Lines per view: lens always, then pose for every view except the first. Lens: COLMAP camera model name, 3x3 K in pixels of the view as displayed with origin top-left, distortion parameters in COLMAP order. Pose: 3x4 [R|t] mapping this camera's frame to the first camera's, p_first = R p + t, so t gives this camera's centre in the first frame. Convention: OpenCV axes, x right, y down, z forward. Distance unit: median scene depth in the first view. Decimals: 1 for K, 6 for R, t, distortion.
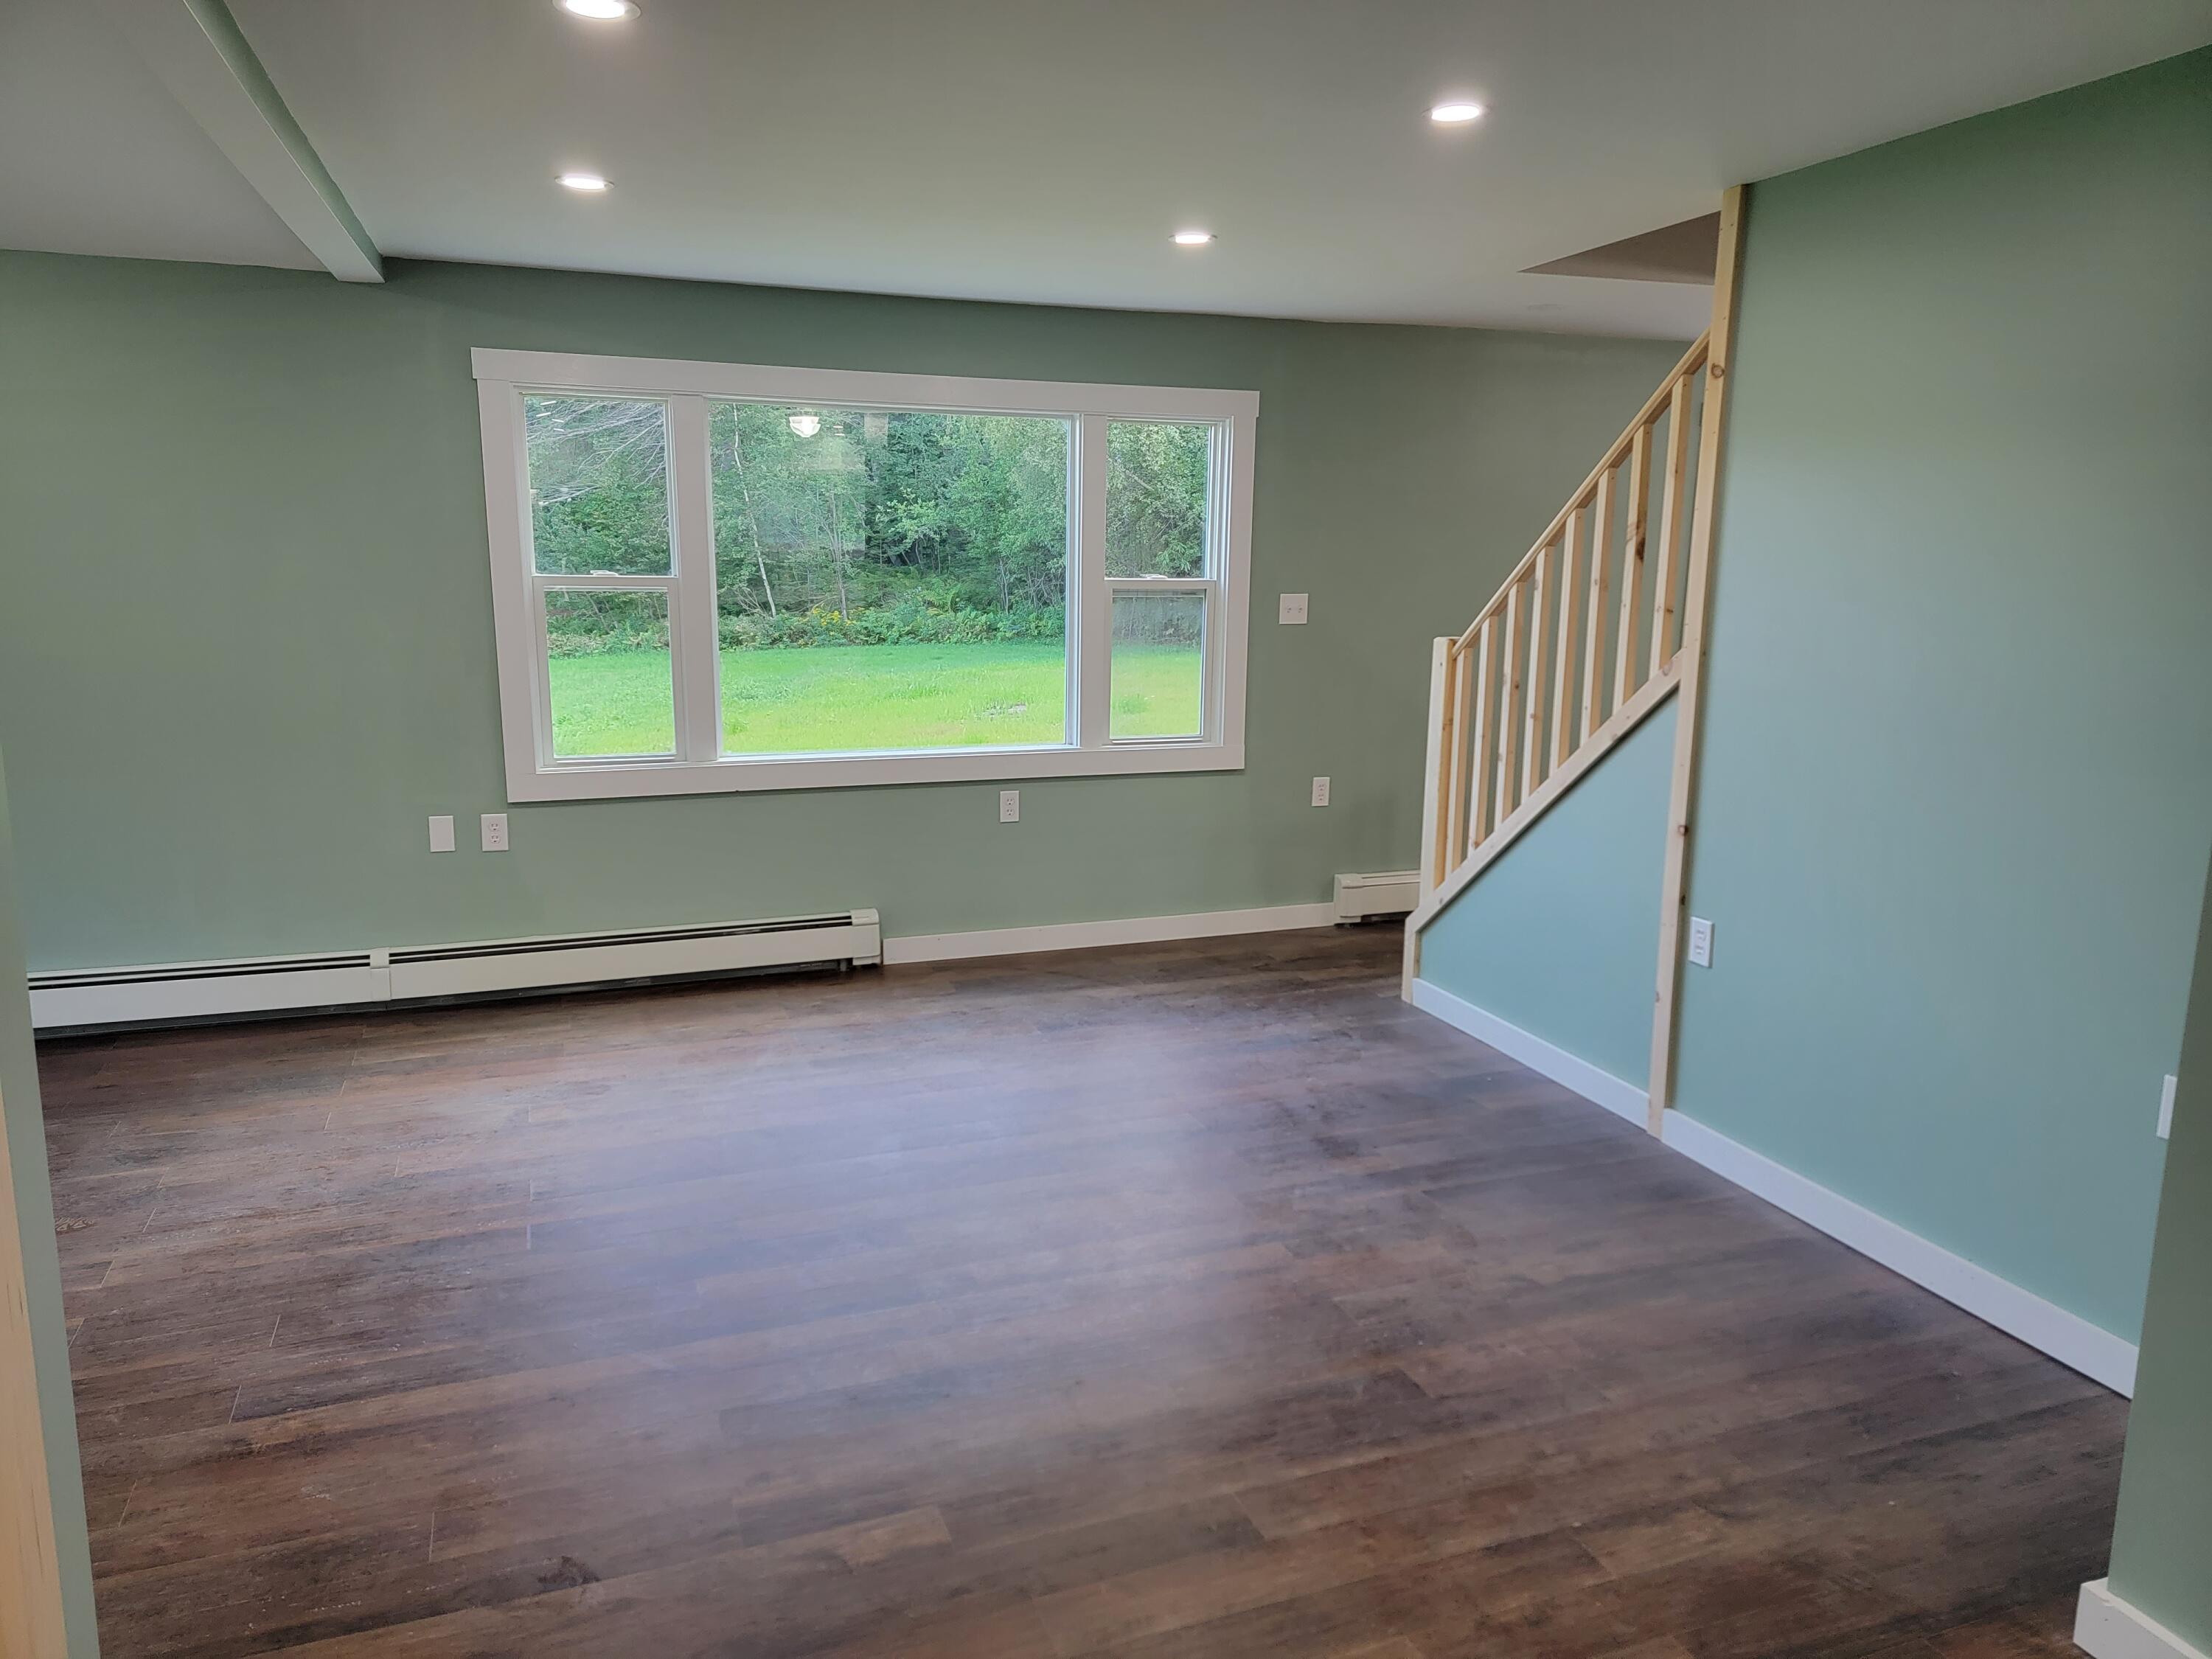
lens RADIAL K [[1517.6, 0, 1106.0], [0, 1517.6, 829.5], [0, 0, 1]] dist [0.094550, -0.074088]
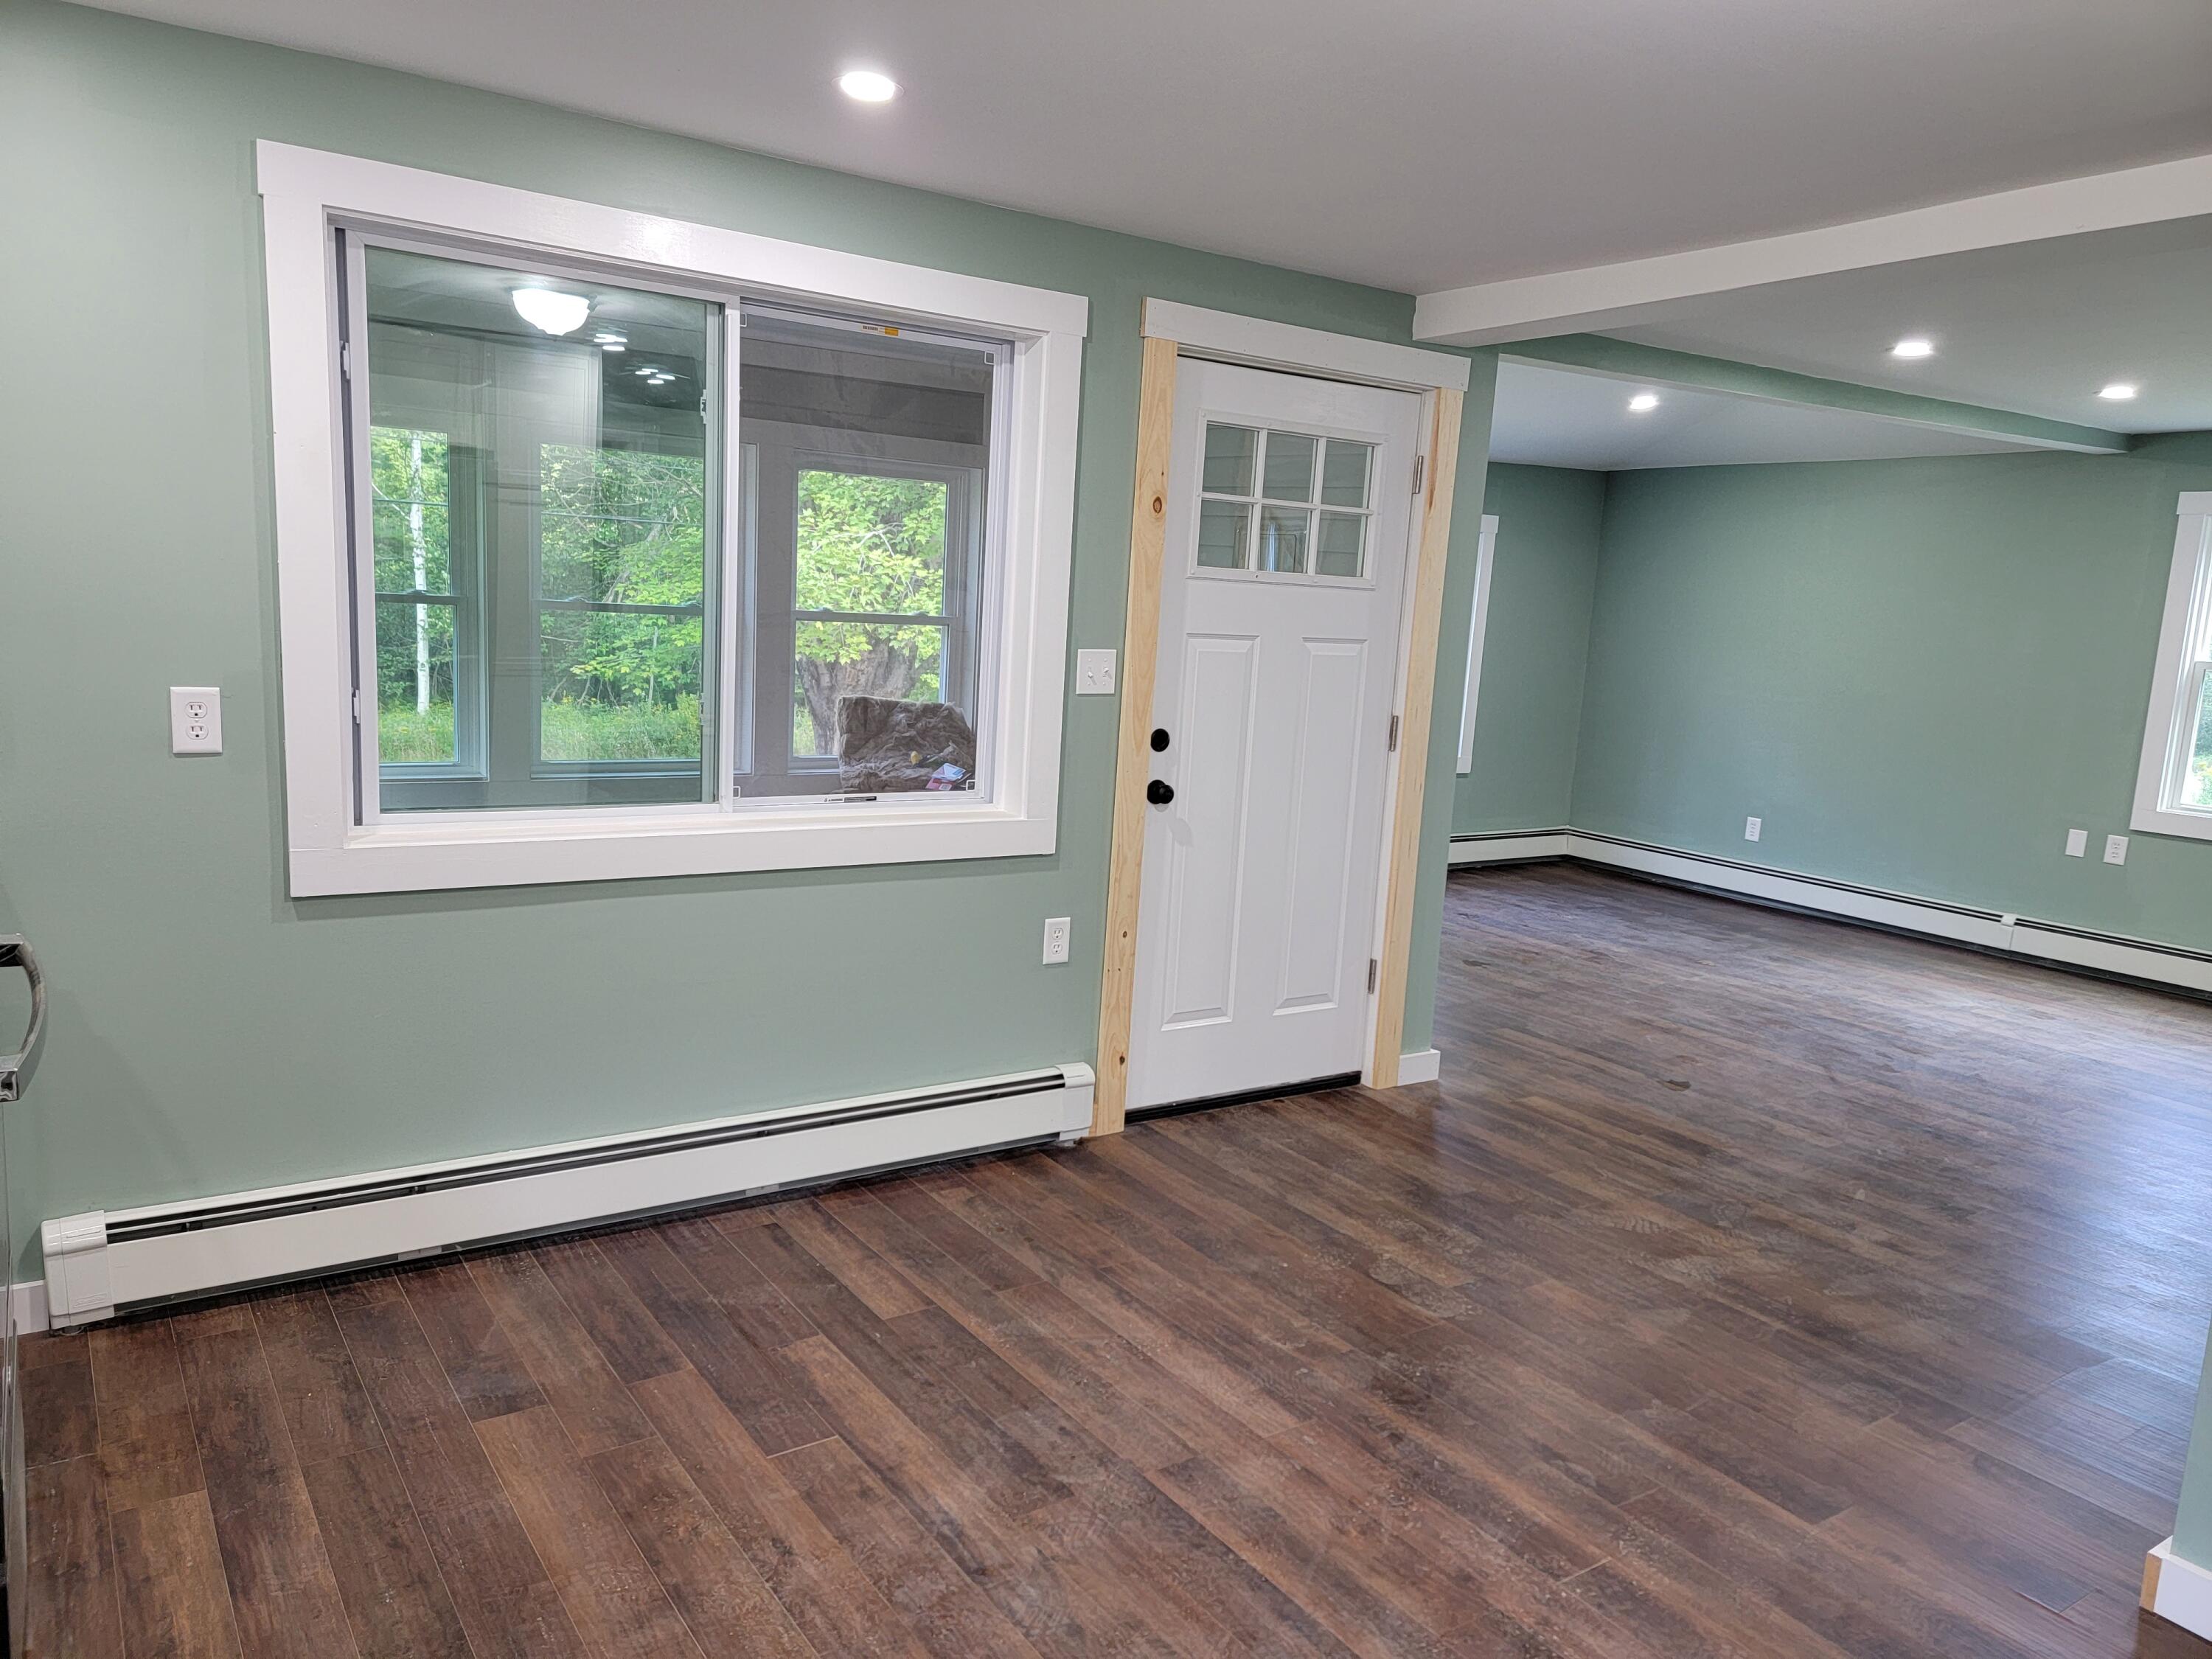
lens RADIAL K [[1517.6, 0, 1106.0], [0, 1517.6, 829.5], [0, 0, 1]] dist [0.094550, -0.074088]
pose [[0.242148, 0.153601, -0.958004, 0.742990], [-0.227690, 0.968812, 0.097783, 0.056692], [0.943144, 0.194450, 0.269570, -0.203219]]
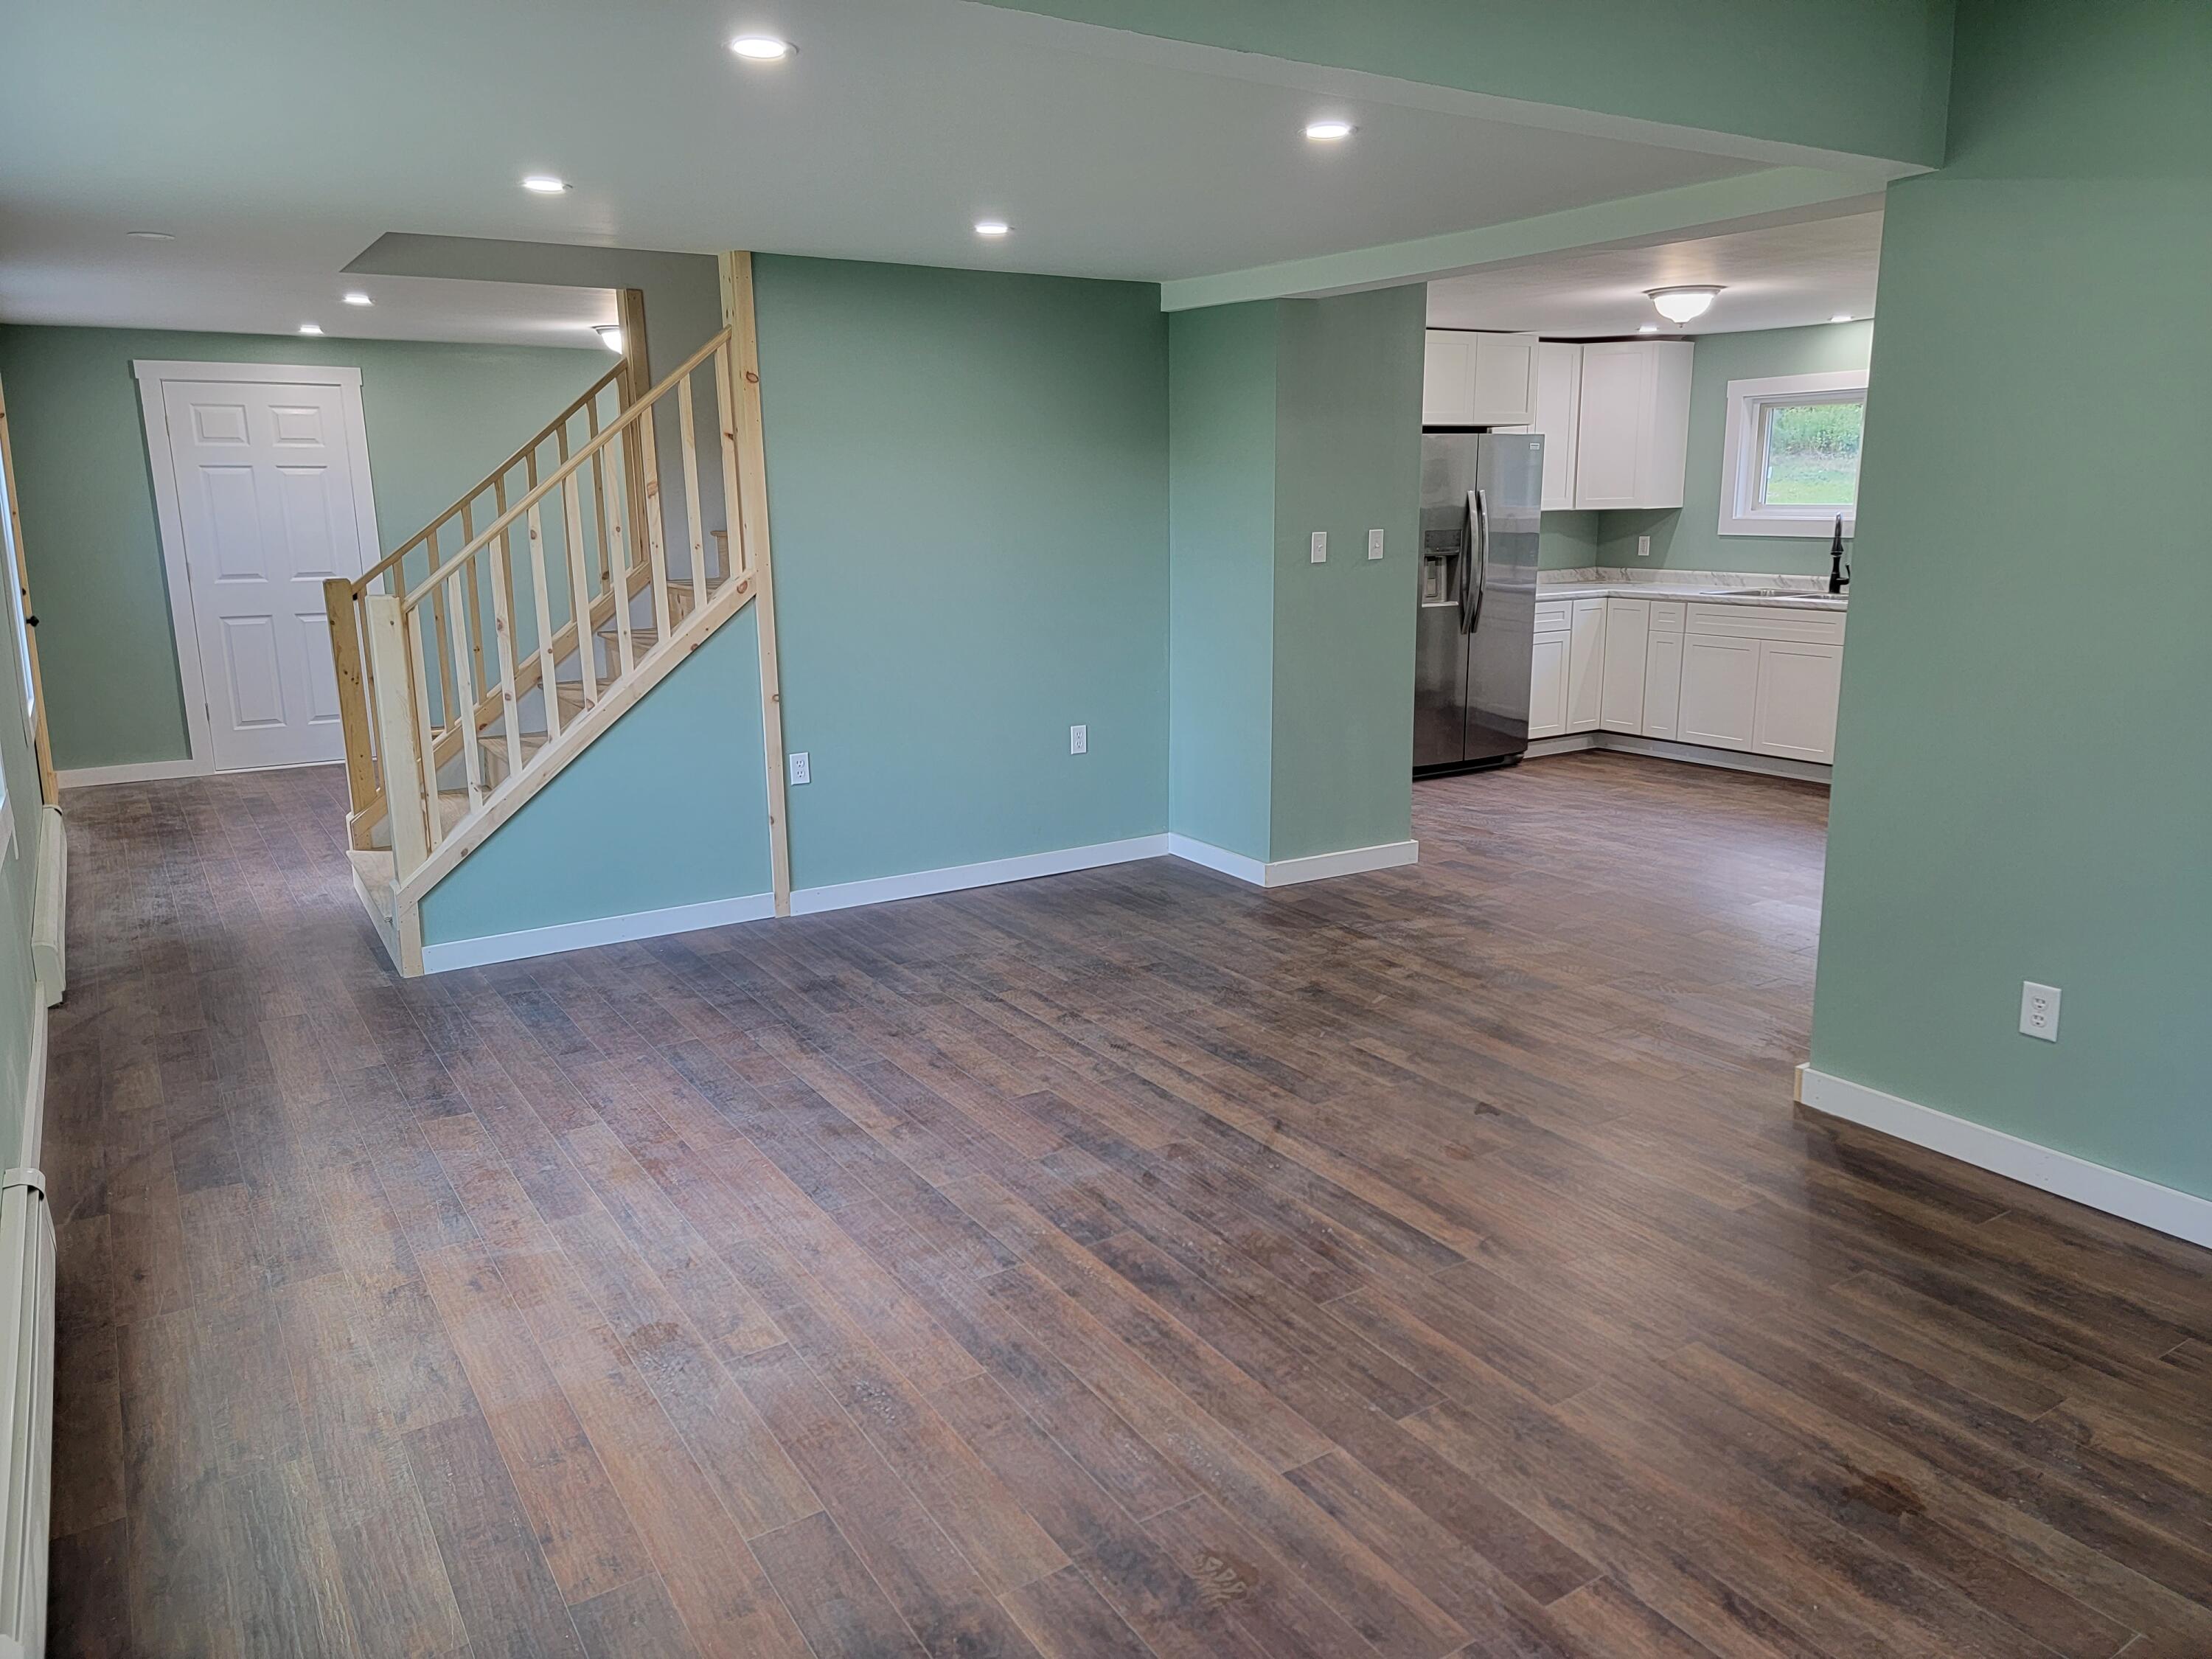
lens RADIAL K [[1517.6, 0, 1106.0], [0, 1517.6, 829.5], [0, 0, 1]] dist [0.094550, -0.074088]
pose [[-0.212556, -0.223347, 0.951281, -0.913867], [0.187374, 0.946145, 0.264008, -0.171594], [-0.959016, 0.234362, -0.159260, 0.815548]]
